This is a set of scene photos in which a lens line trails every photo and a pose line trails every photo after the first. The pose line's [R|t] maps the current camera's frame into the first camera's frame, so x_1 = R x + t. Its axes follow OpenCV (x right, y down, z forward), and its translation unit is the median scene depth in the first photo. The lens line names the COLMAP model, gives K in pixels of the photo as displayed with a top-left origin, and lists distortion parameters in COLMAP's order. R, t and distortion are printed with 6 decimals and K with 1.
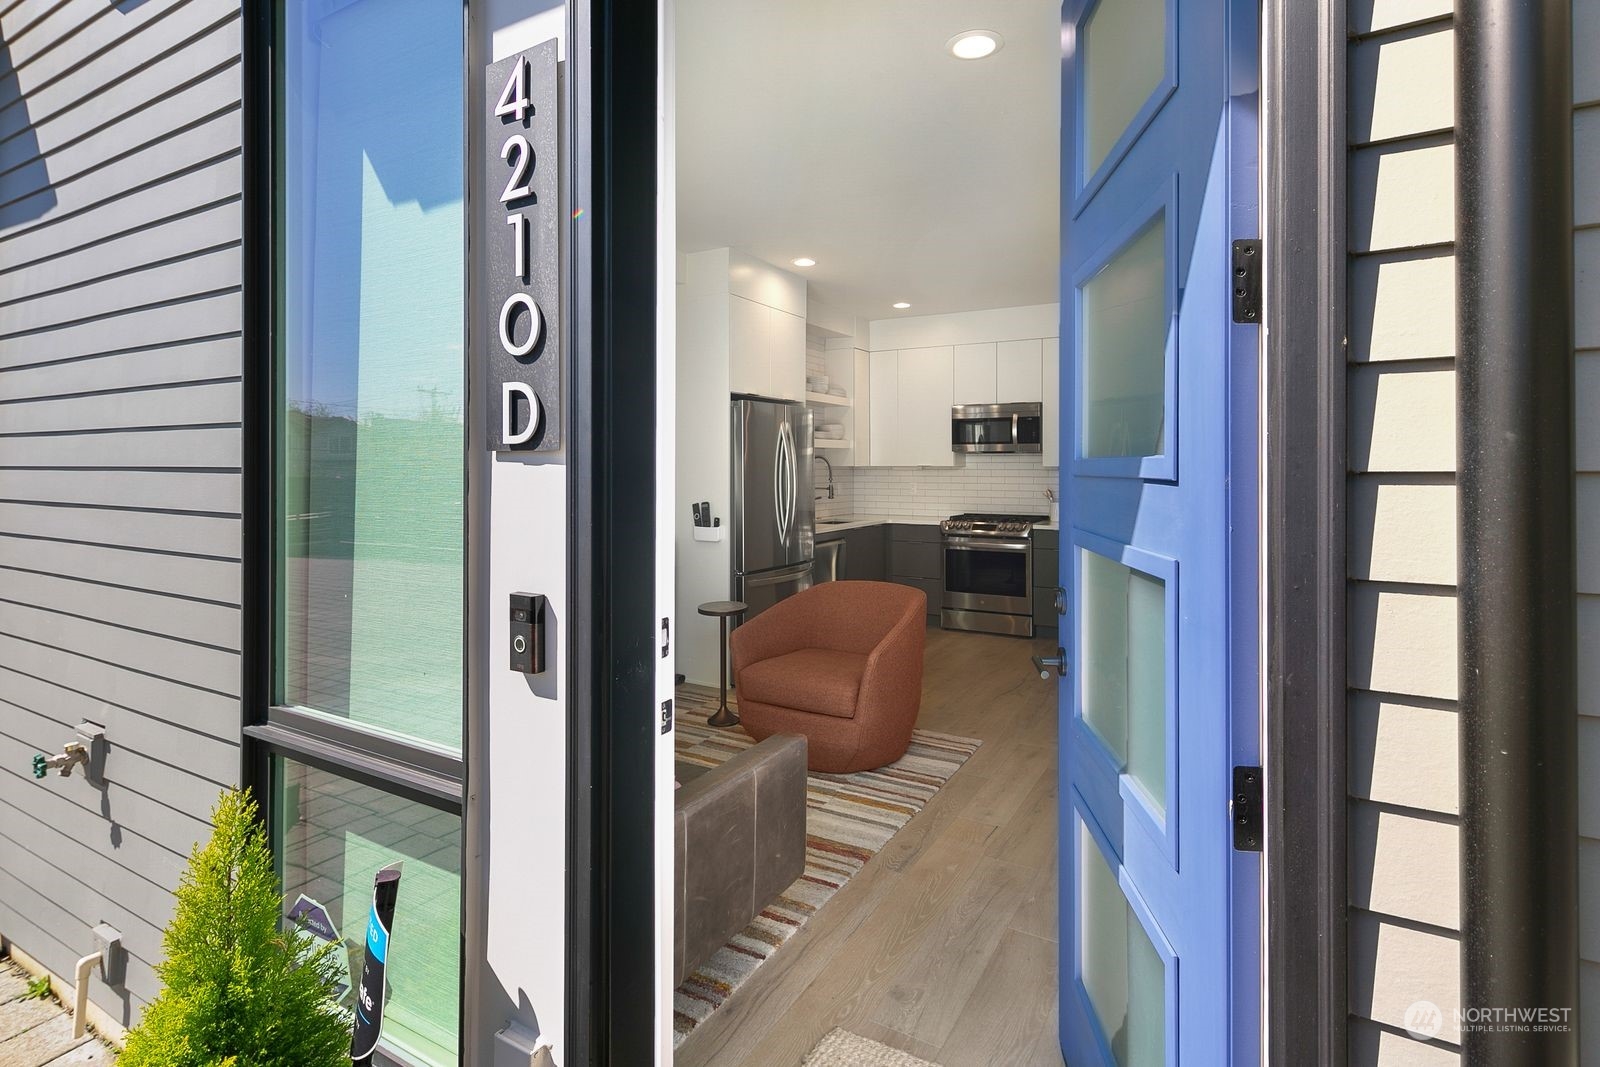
lens RADIAL K [[783.4, 0, 799.8], [0, 783.4, 463.1], [0, 0, 1]] dist [-0.000122, -0.000039]
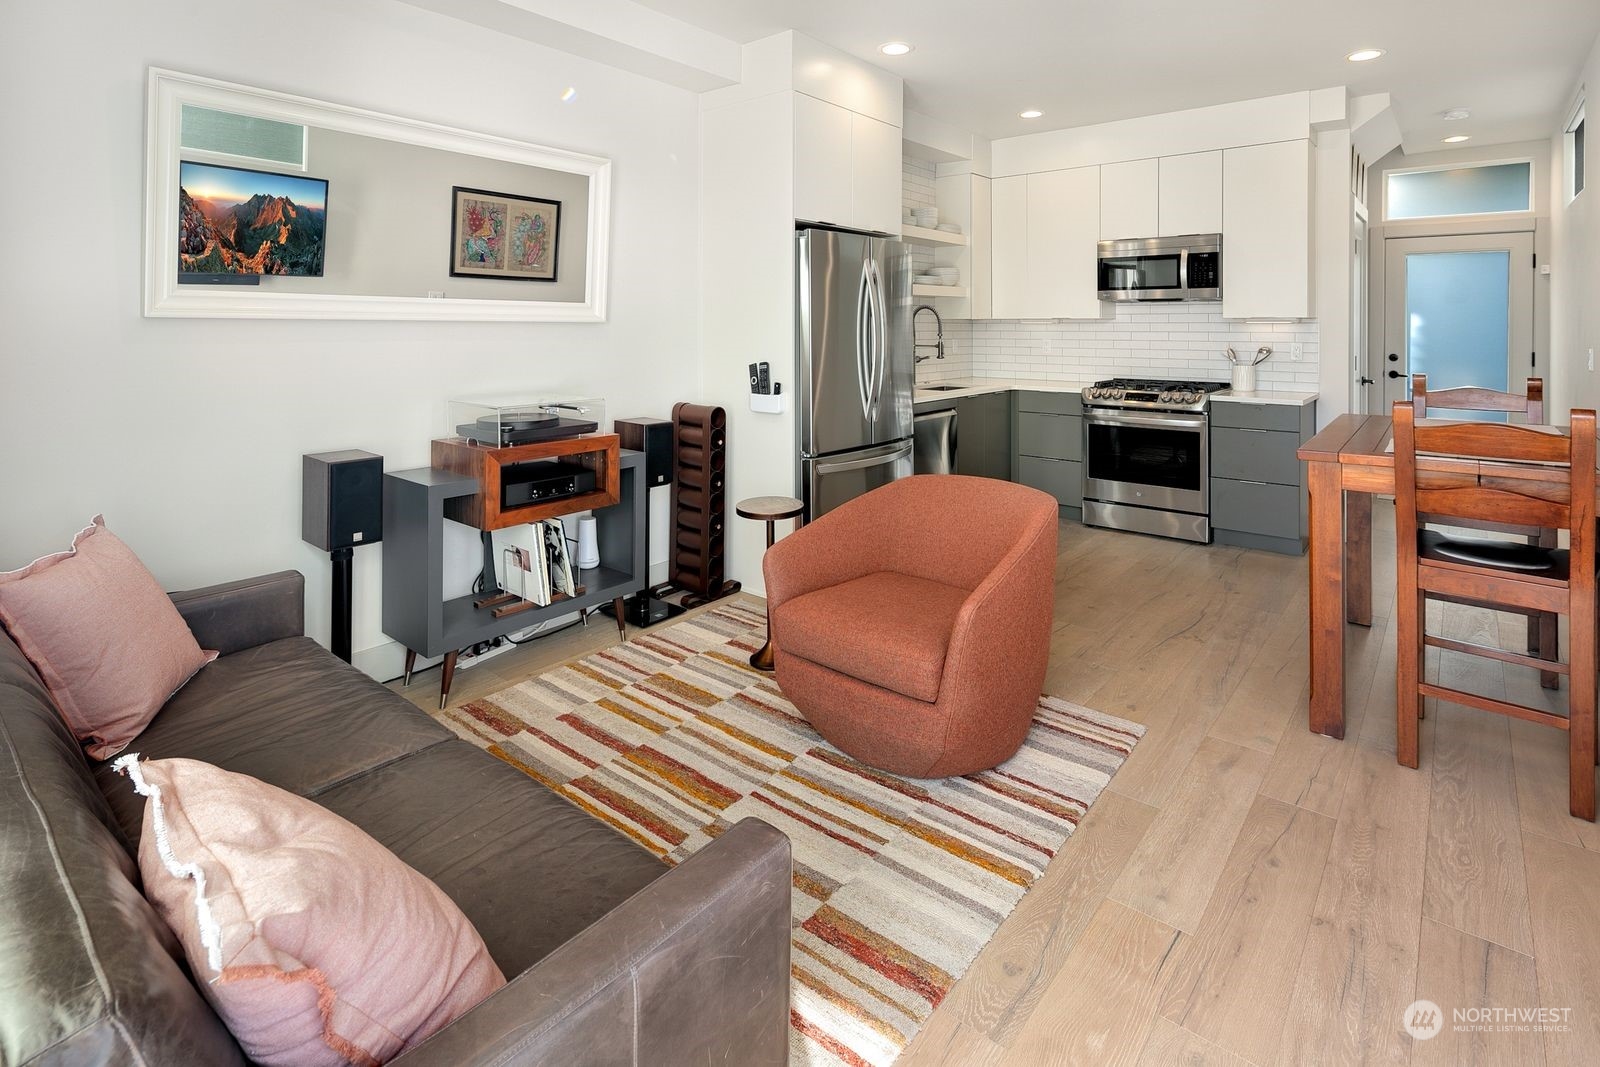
lens RADIAL K [[787.8, 0, 799.6], [0, 787.8, 323.6], [0, 0, 1]] dist [-0.002824, -0.000365]
pose [[0.985714, -0.000810, -0.168423, 0.041627], [0.001333, 0.999995, 0.002990, 0.008342], [0.168420, -0.003171, 0.985710, 0.215225]]
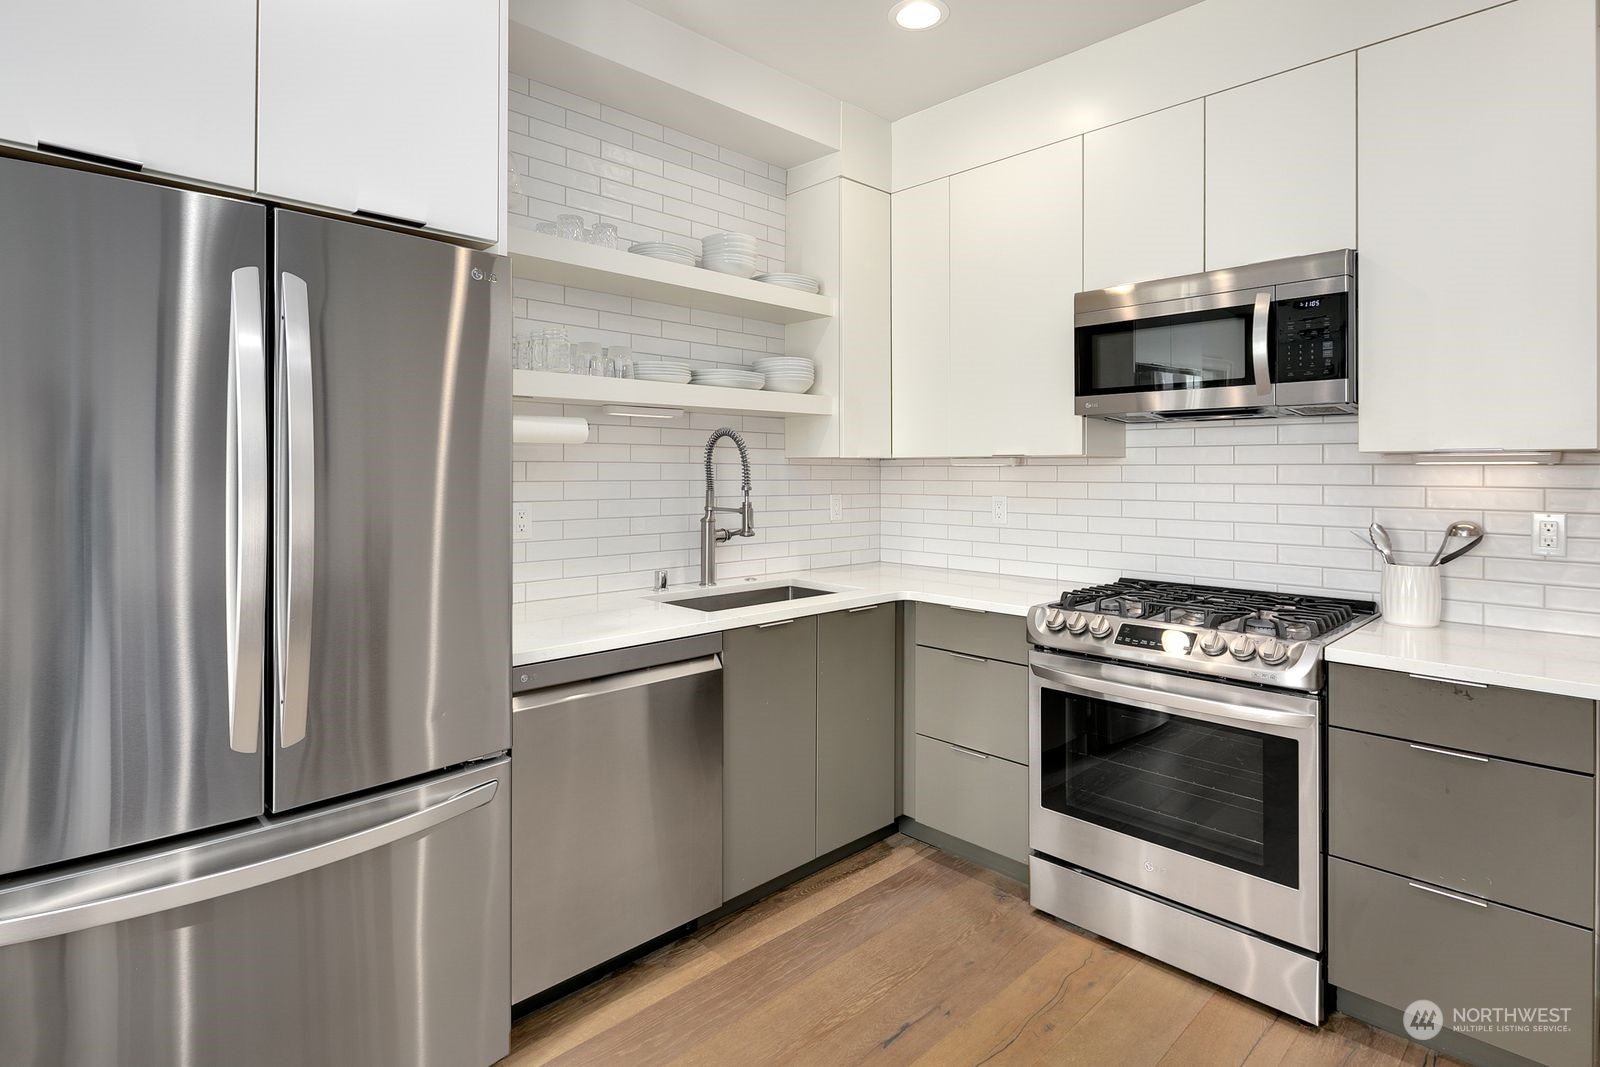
lens RADIAL K [[808.7, 0, 801.5], [0, 808.7, 467.7], [0, 0, 1]] dist [-0.001099, -0.001015]
pose [[0.963972, 0.001435, -0.265999, 0.217439], [-0.001766, 0.999998, -0.001006, 0.013637], [0.265997, 0.001440, 0.963973, 0.754486]]
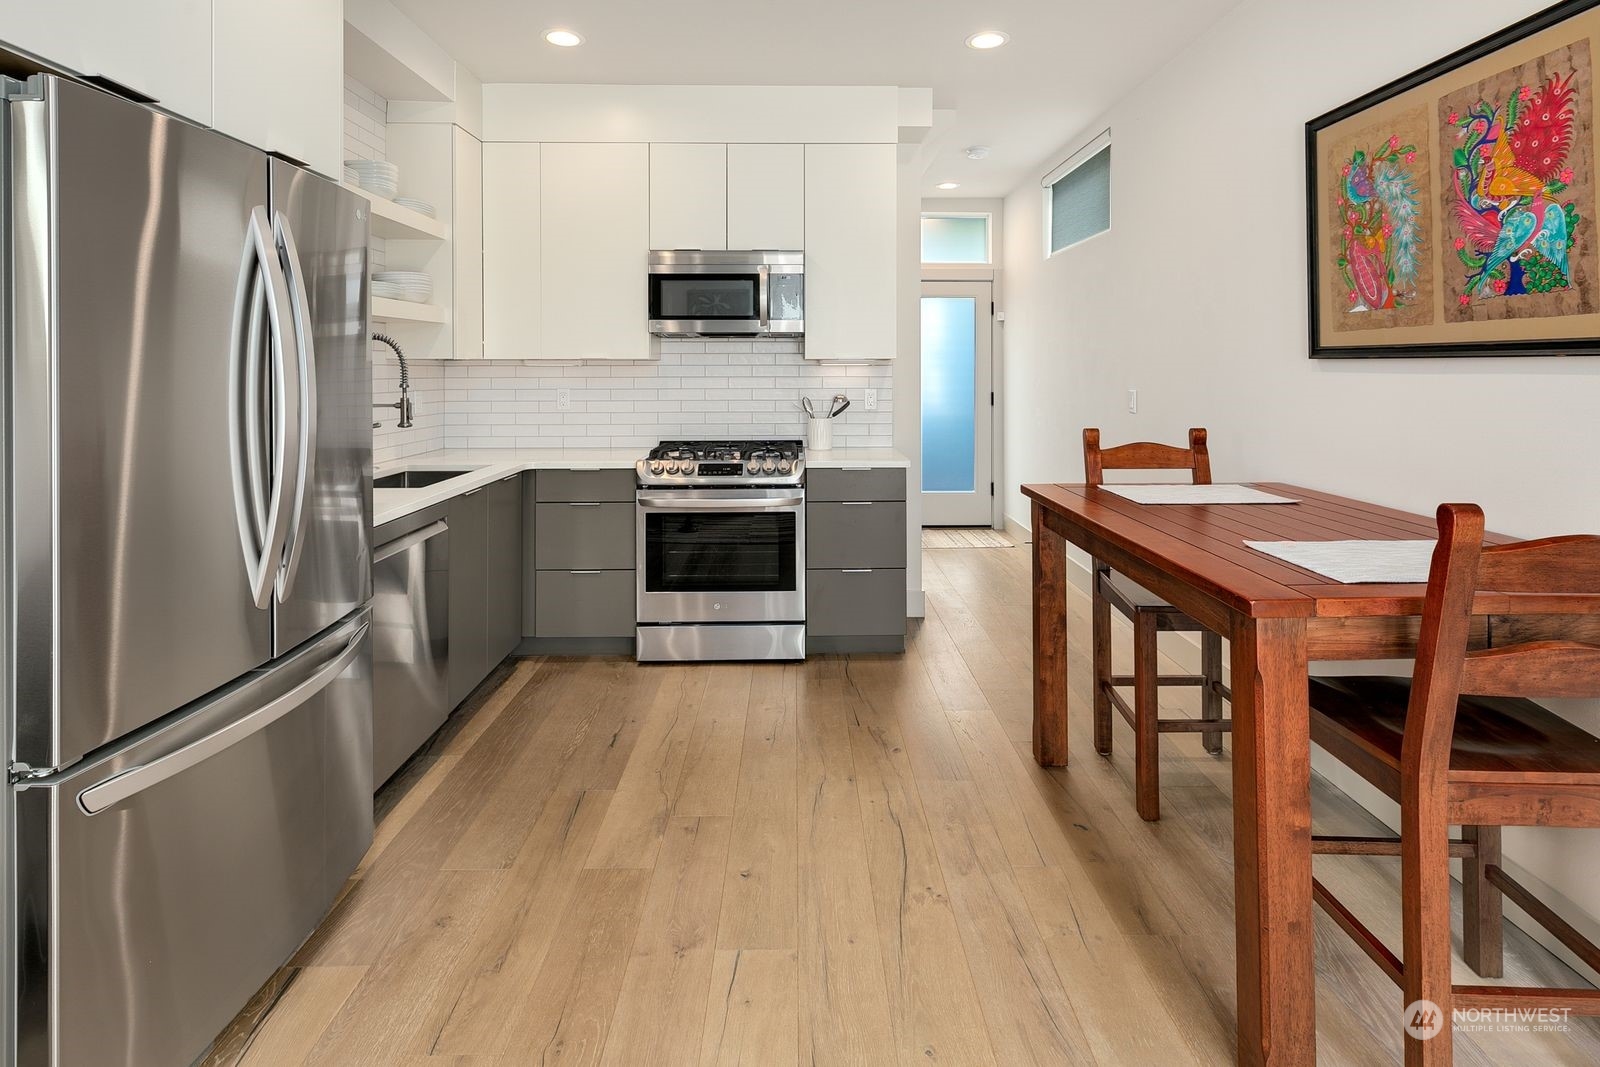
lens RADIAL K [[786.6, 0, 803.3], [0, 786.6, 364.4], [0, 0, 1]] dist [-0.000608, -0.000336]
pose [[0.857427, 0.000762, 0.514605, 0.002982], [-0.000607, 1.000000, -0.000470, 0.010410], [-0.514605, 0.000091, 0.857427, 0.591749]]
